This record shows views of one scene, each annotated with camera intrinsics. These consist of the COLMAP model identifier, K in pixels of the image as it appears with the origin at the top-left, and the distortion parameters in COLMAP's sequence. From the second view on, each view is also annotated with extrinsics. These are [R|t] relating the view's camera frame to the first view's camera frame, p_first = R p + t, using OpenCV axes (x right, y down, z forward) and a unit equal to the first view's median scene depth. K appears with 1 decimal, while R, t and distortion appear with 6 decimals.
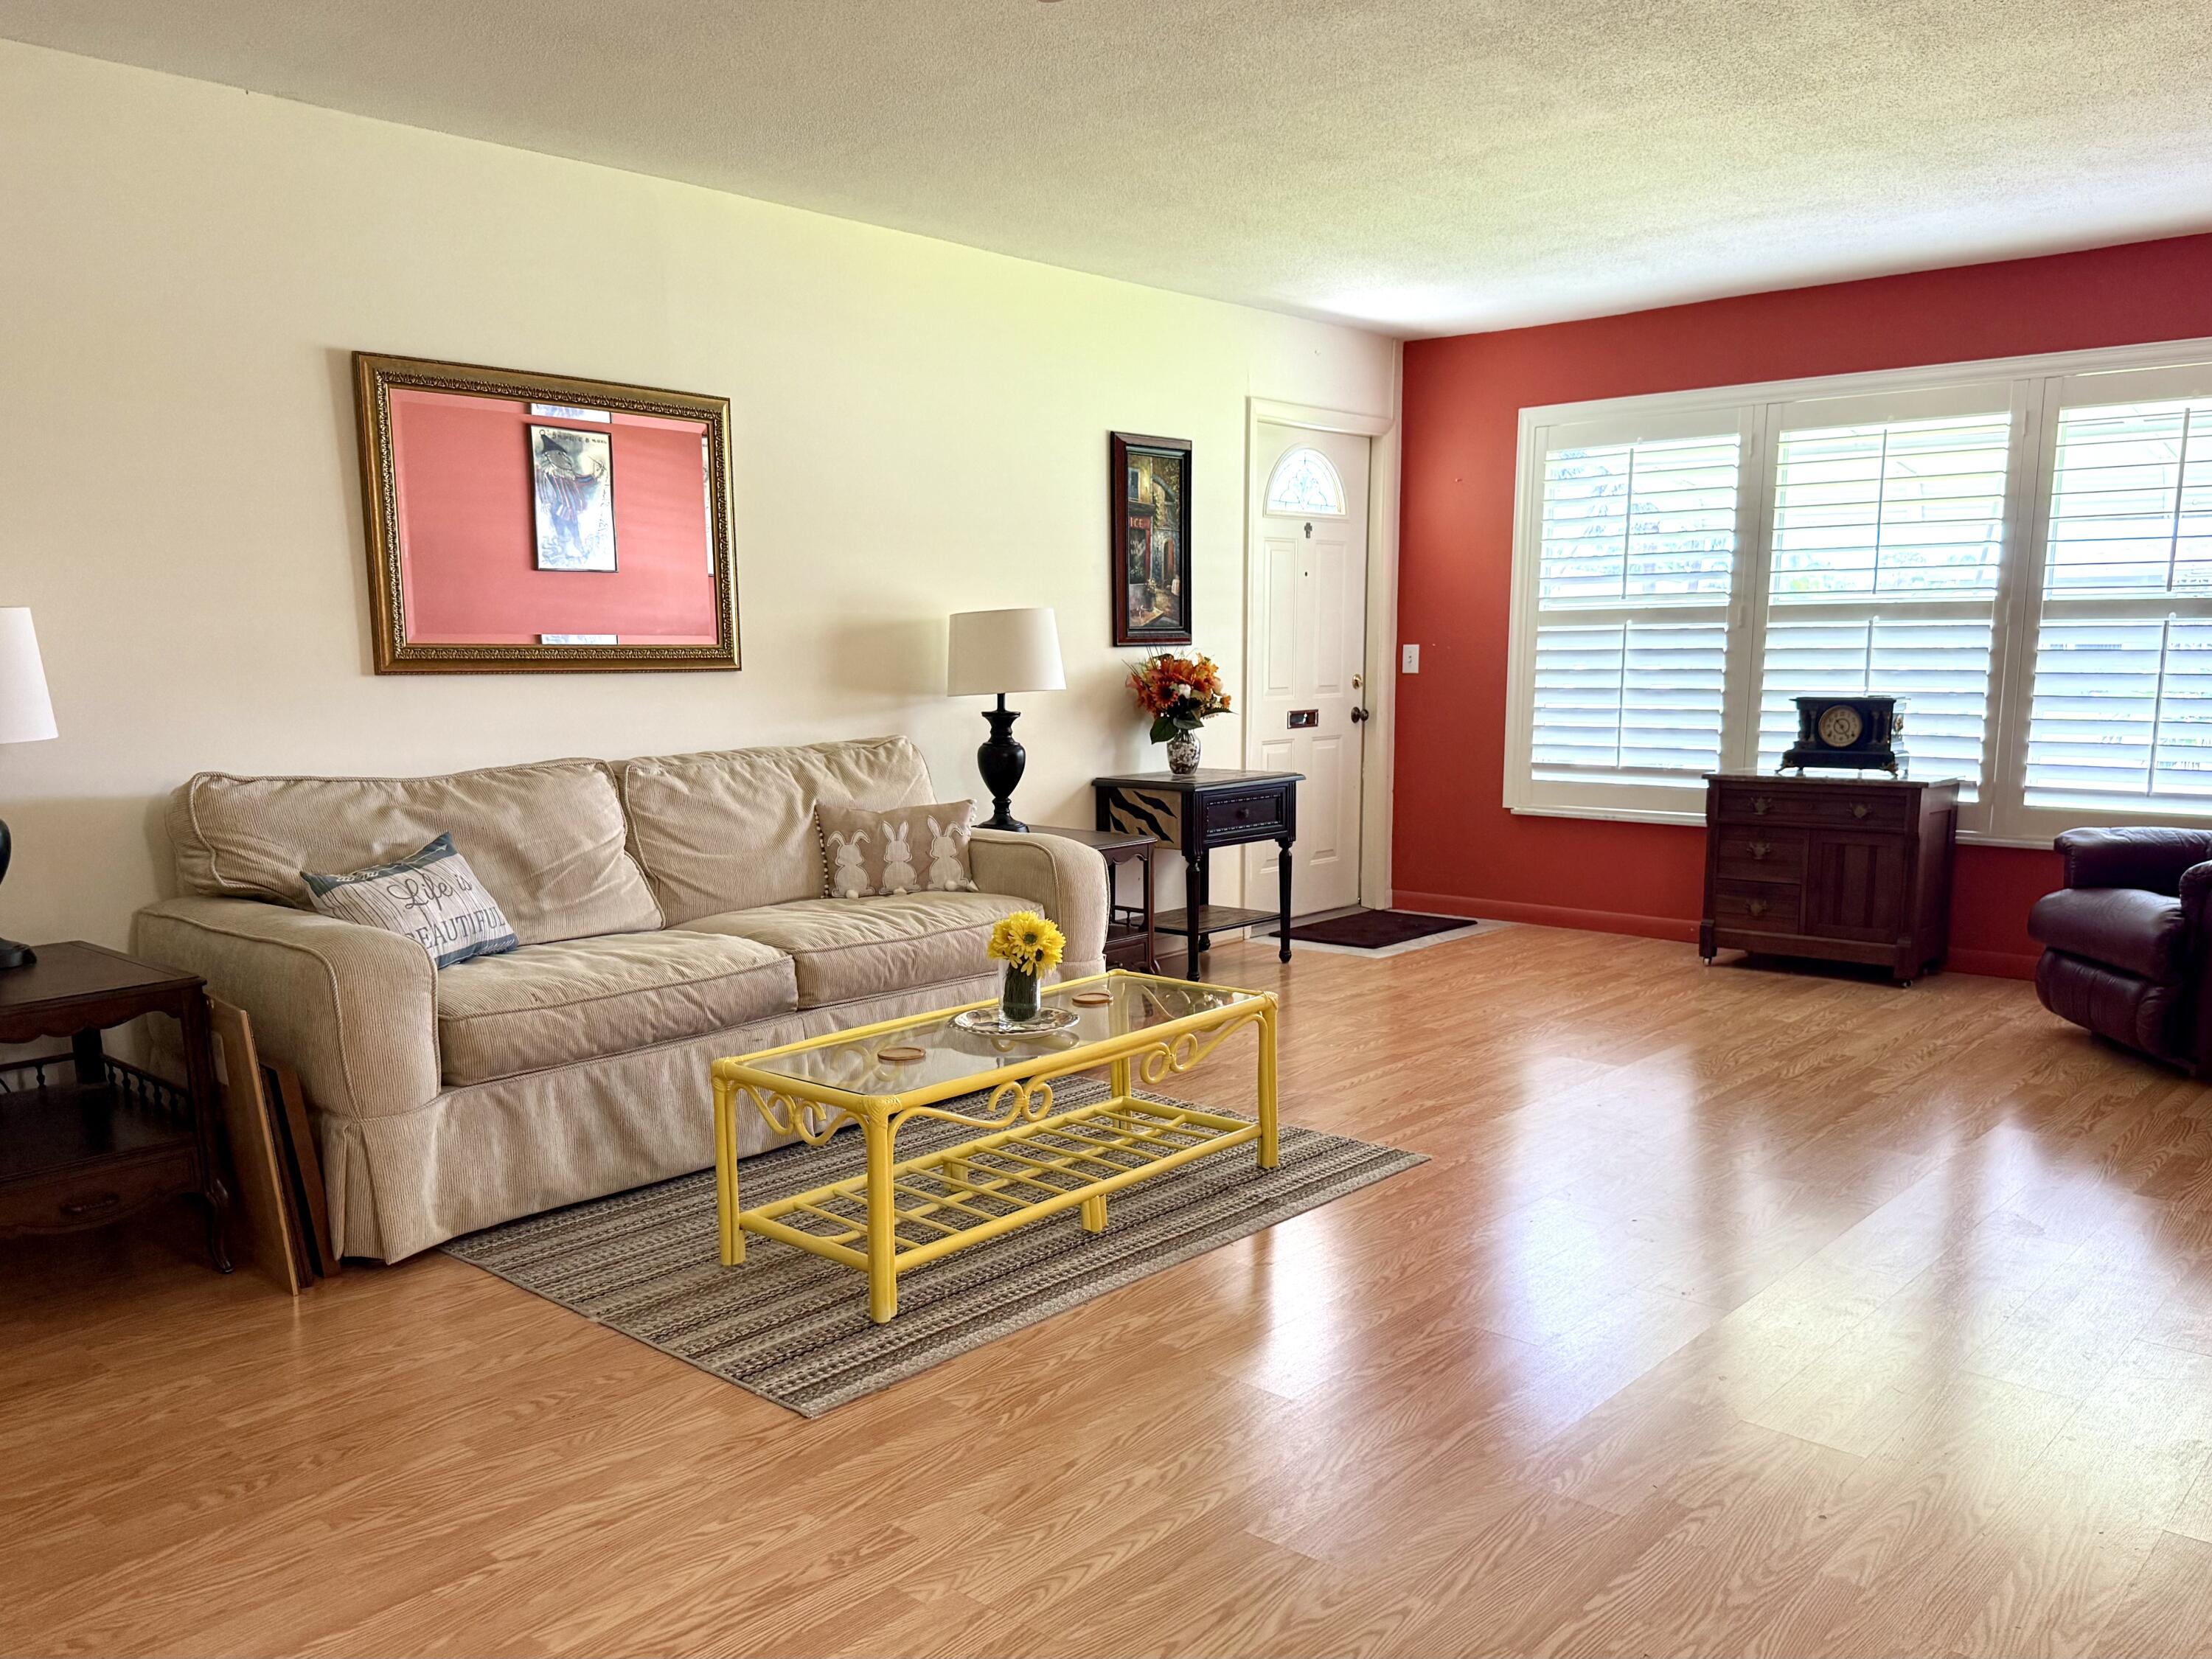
lens RADIAL K [[1726.8, 0, 1089.0], [0, 1726.8, 942.4], [0, 0, 1]] dist [0.144528, -0.269460]
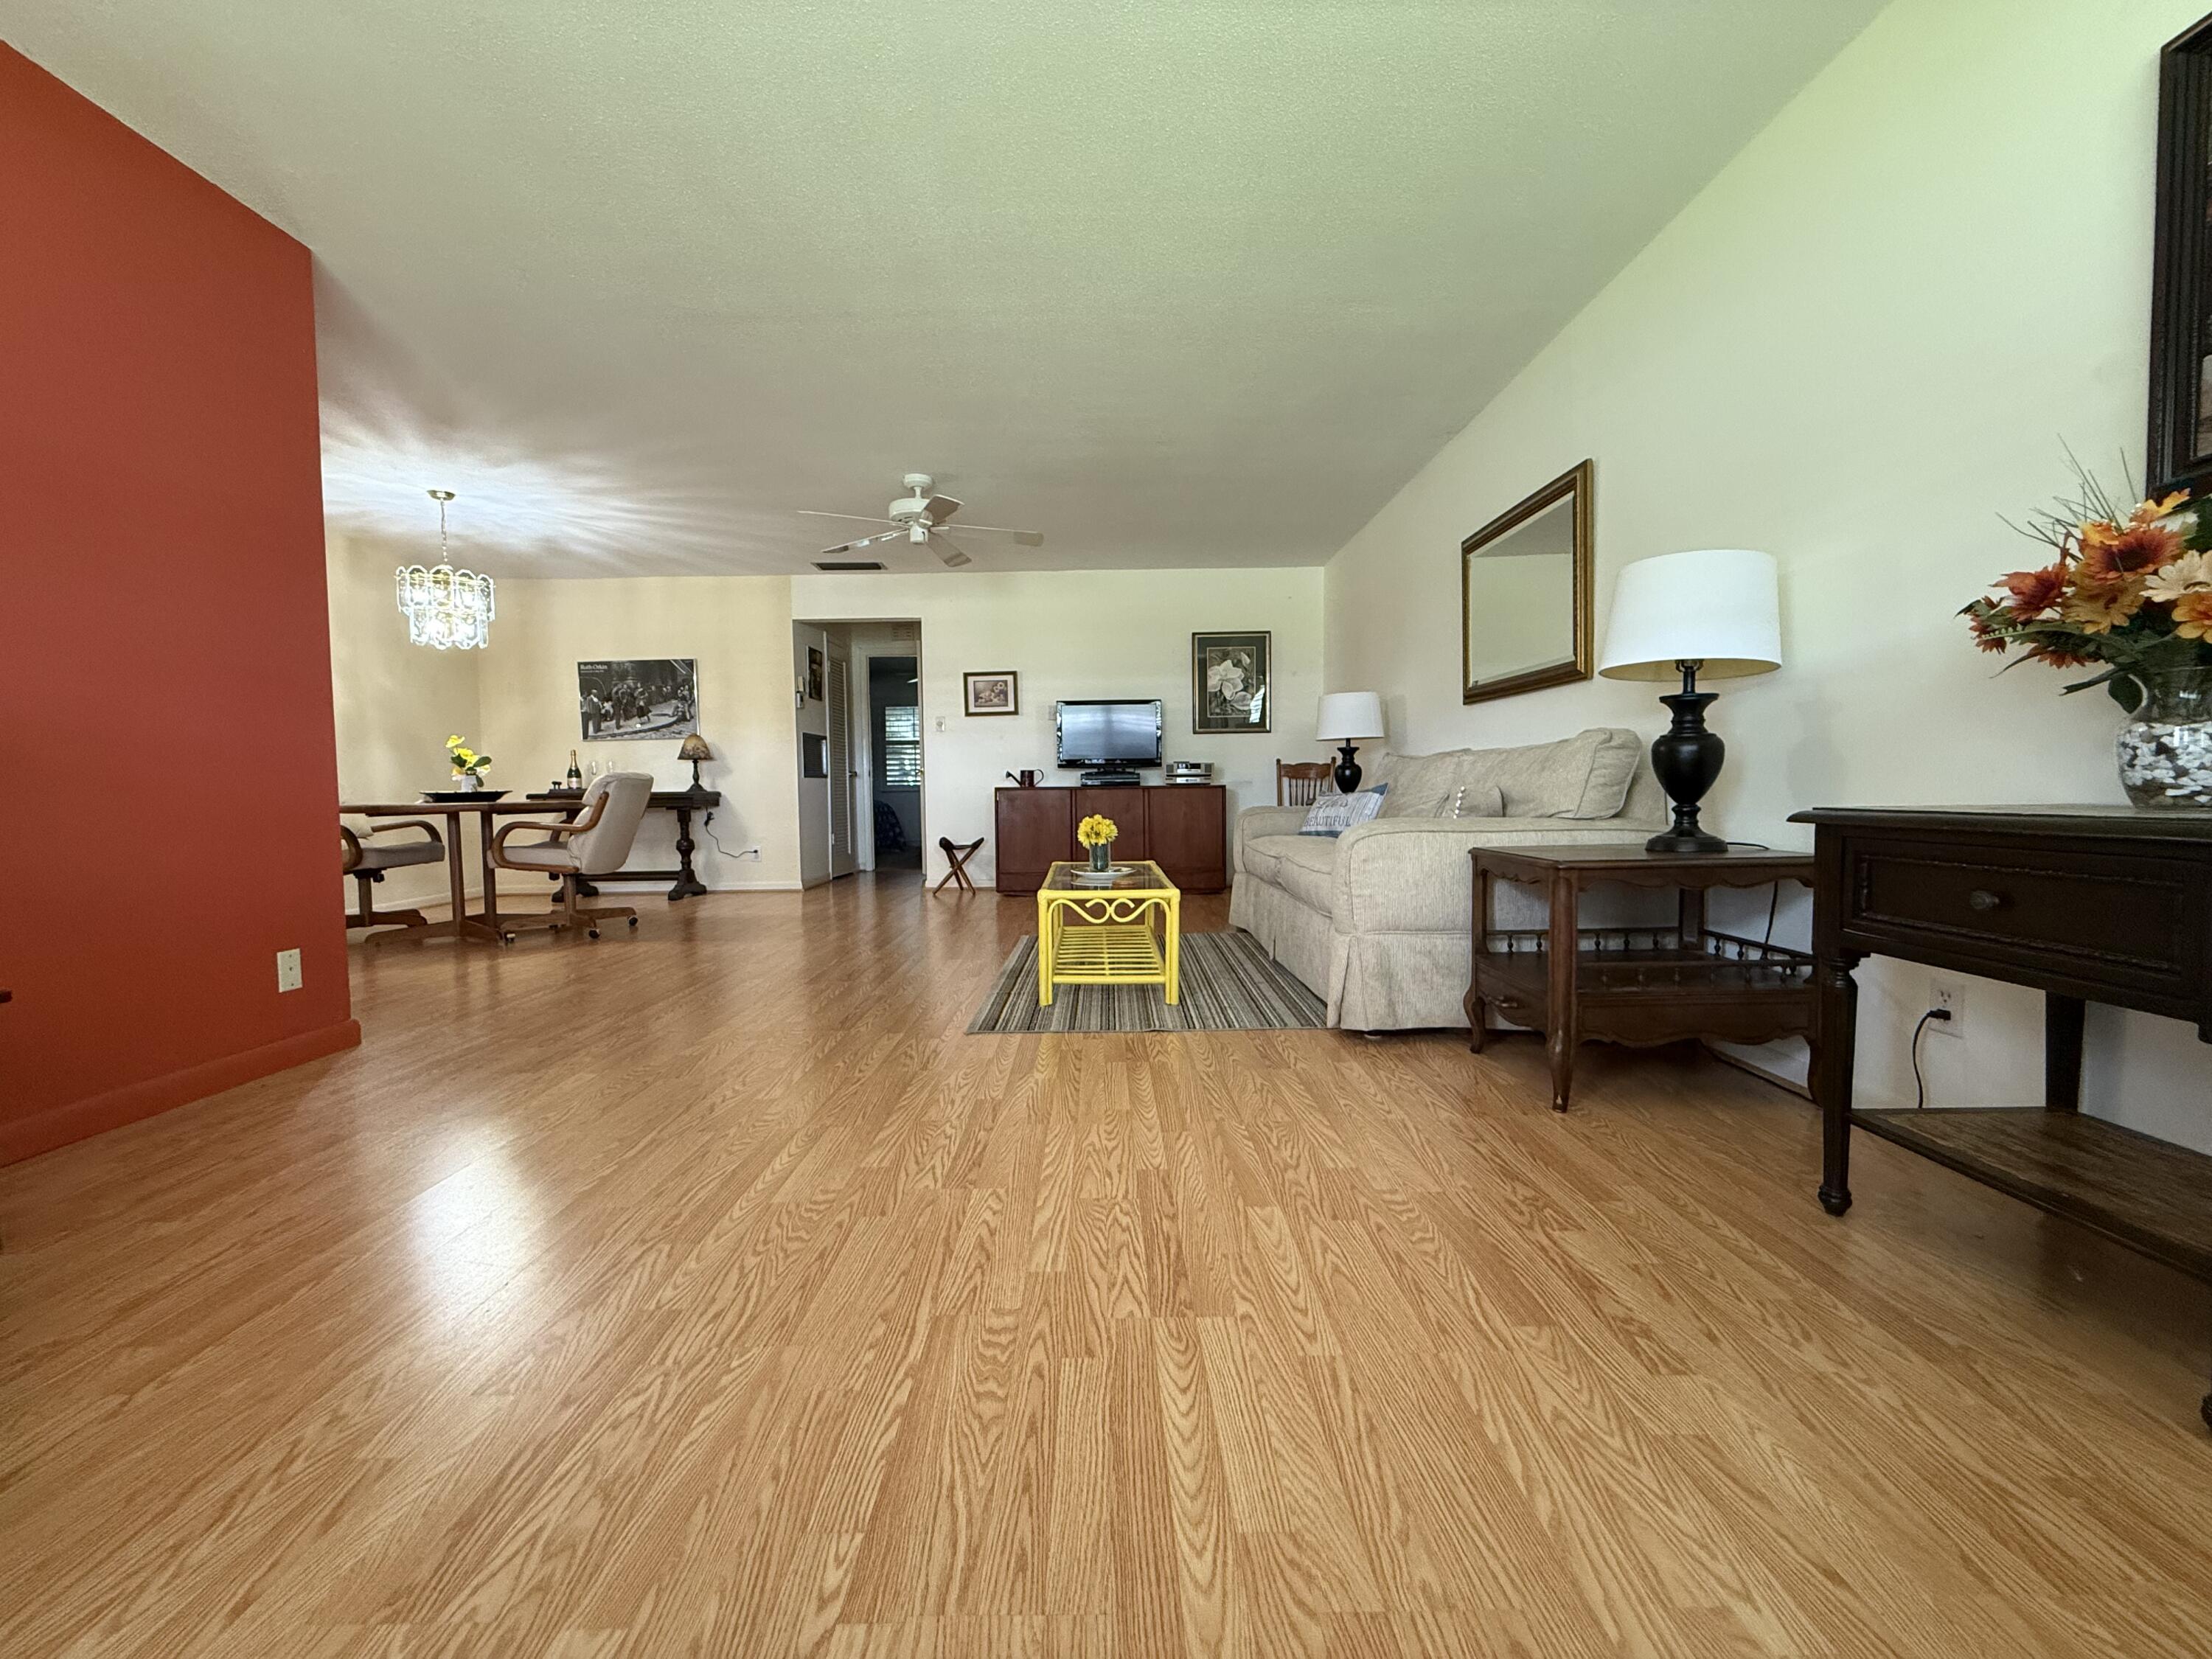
lens RADIAL K [[882.1, 0, 1098.7], [0, 882.1, 825.7], [0, 0, 1]] dist [-0.000509, -0.000033]
pose [[-0.736748, 0.044332, -0.674712, 0.472916], [-0.099805, 0.979788, 0.173360, -0.131873], [0.668761, 0.195062, -0.717433, 1.260534]]
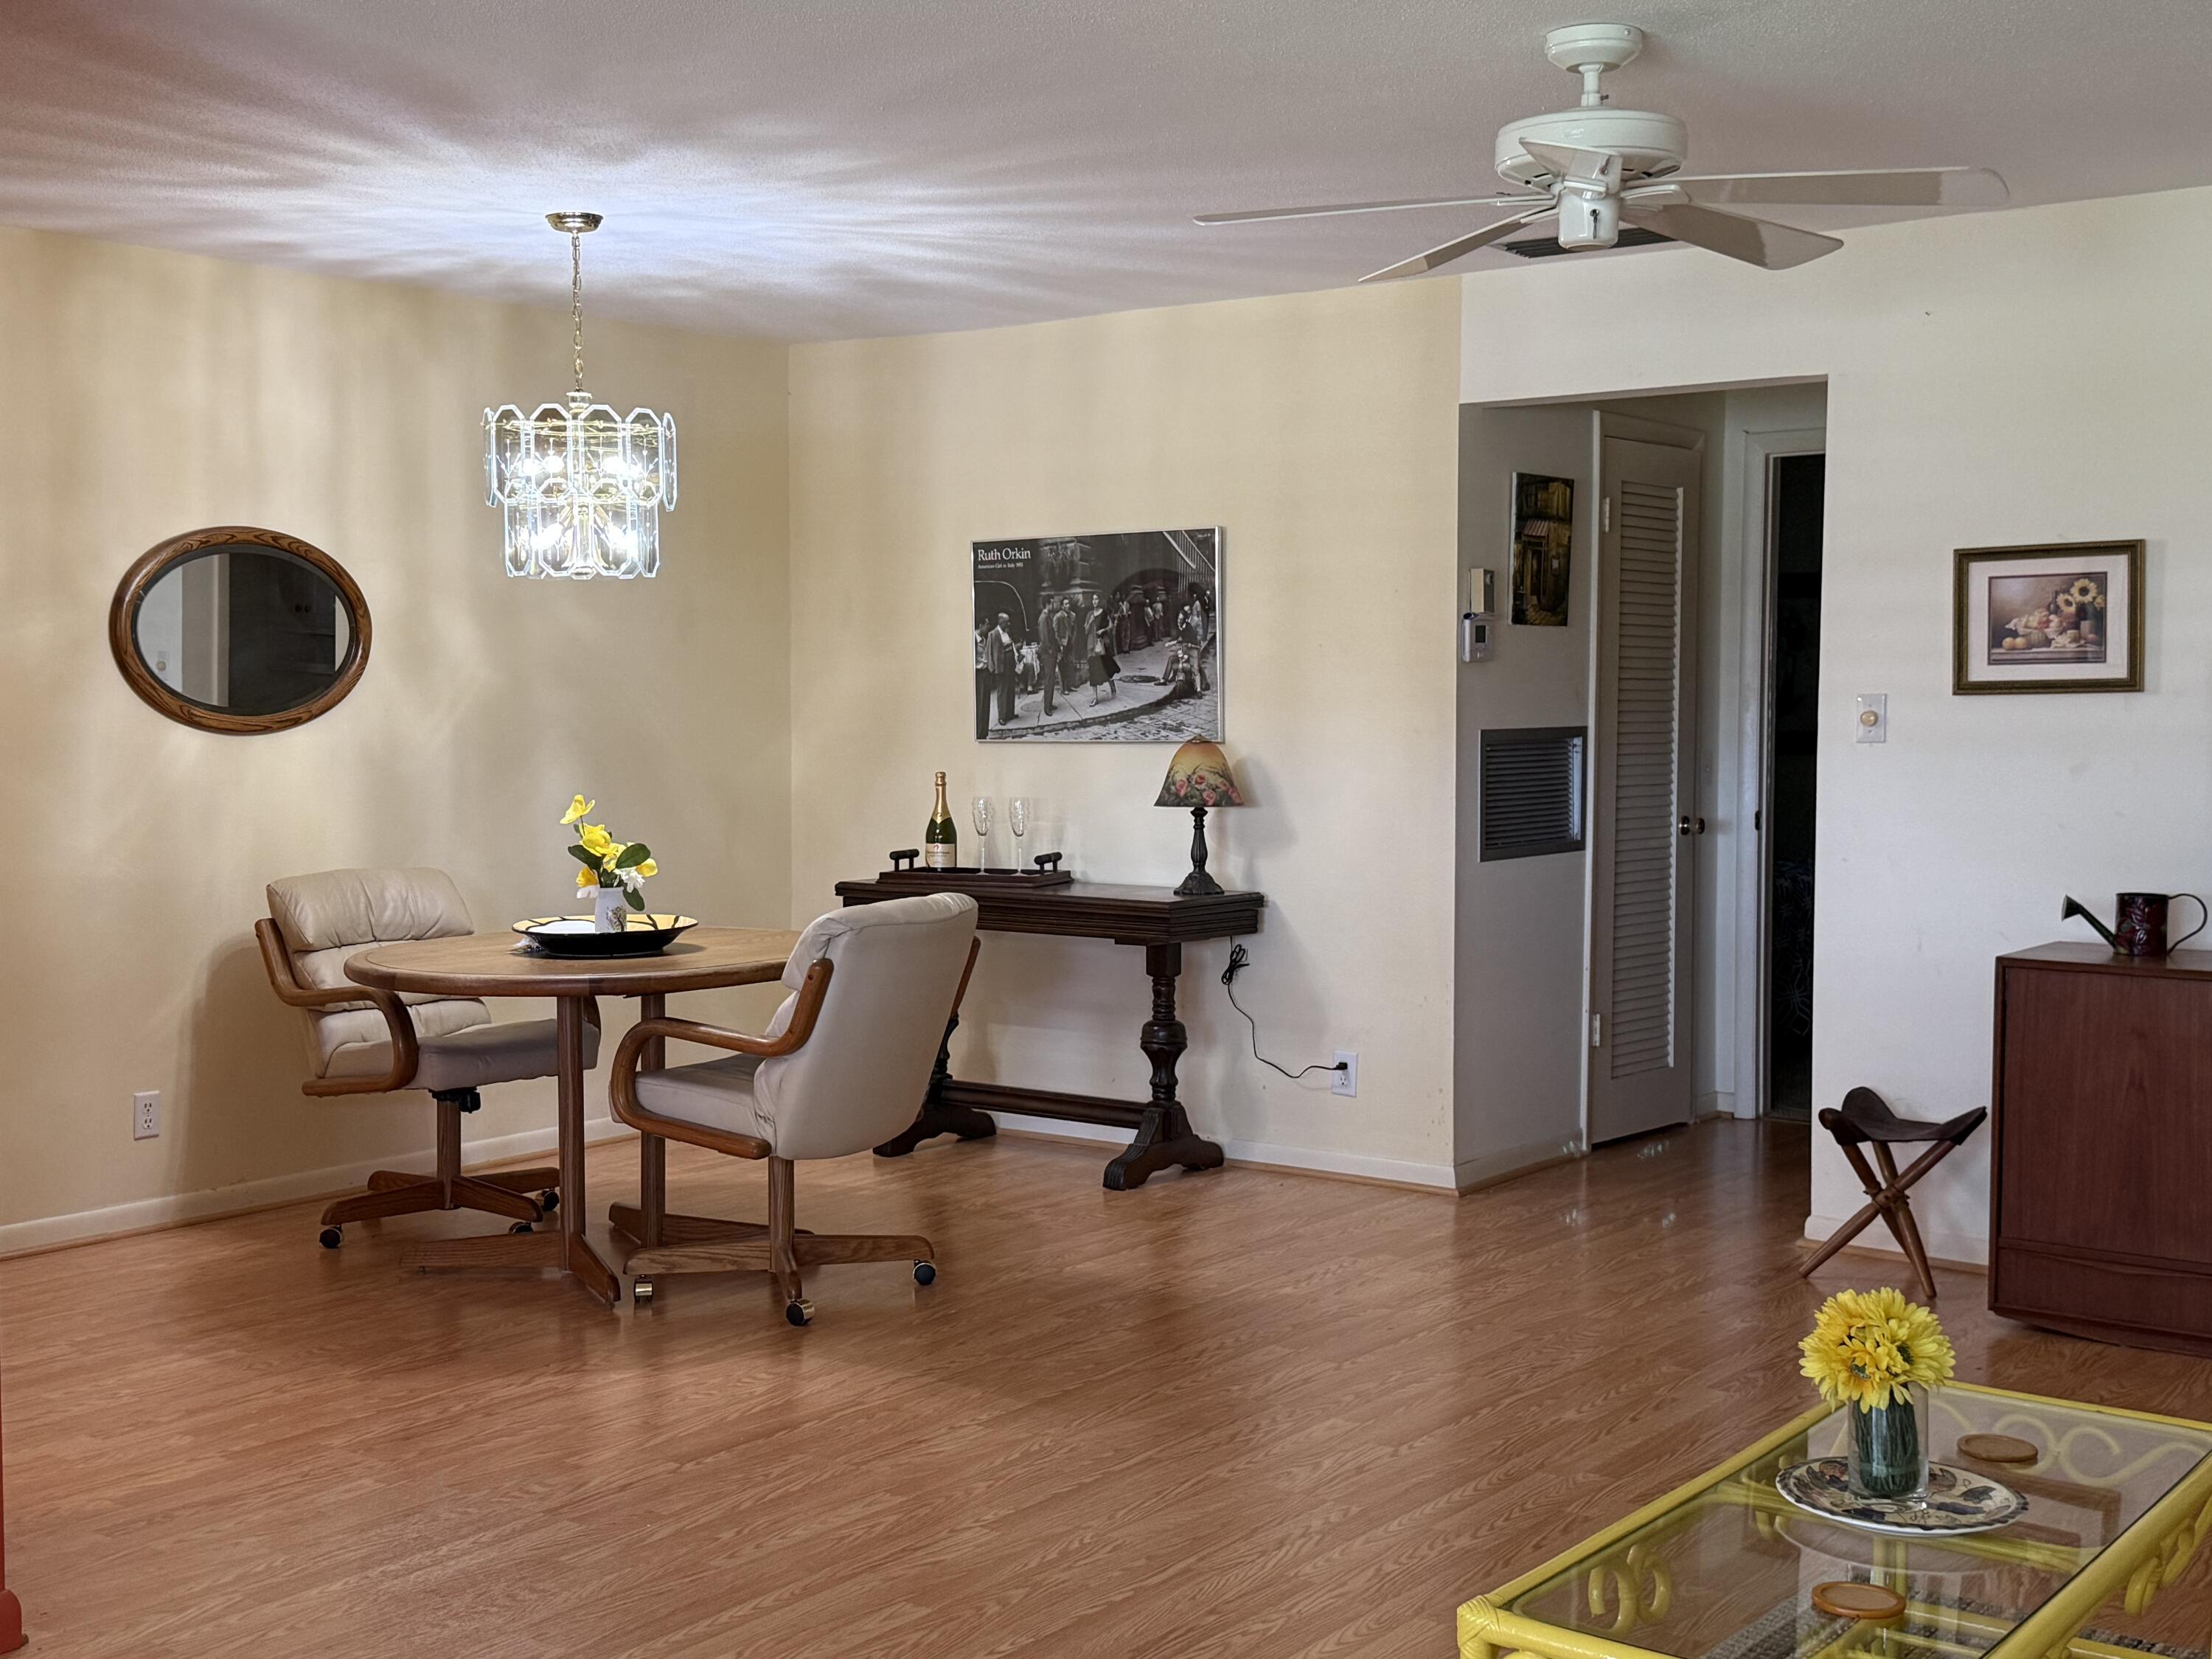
lens RADIAL K [[2609.3, 0, 1106.0], [0, 2609.3, 829.5], [0, 0, 1]] dist [0.212072, -0.461732]
pose [[-0.995449, 0.009516, -0.094815, 0.214563], [-0.012452, 0.973480, 0.228433, -0.254673], [0.094475, 0.228574, -0.968932, 1.287547]]
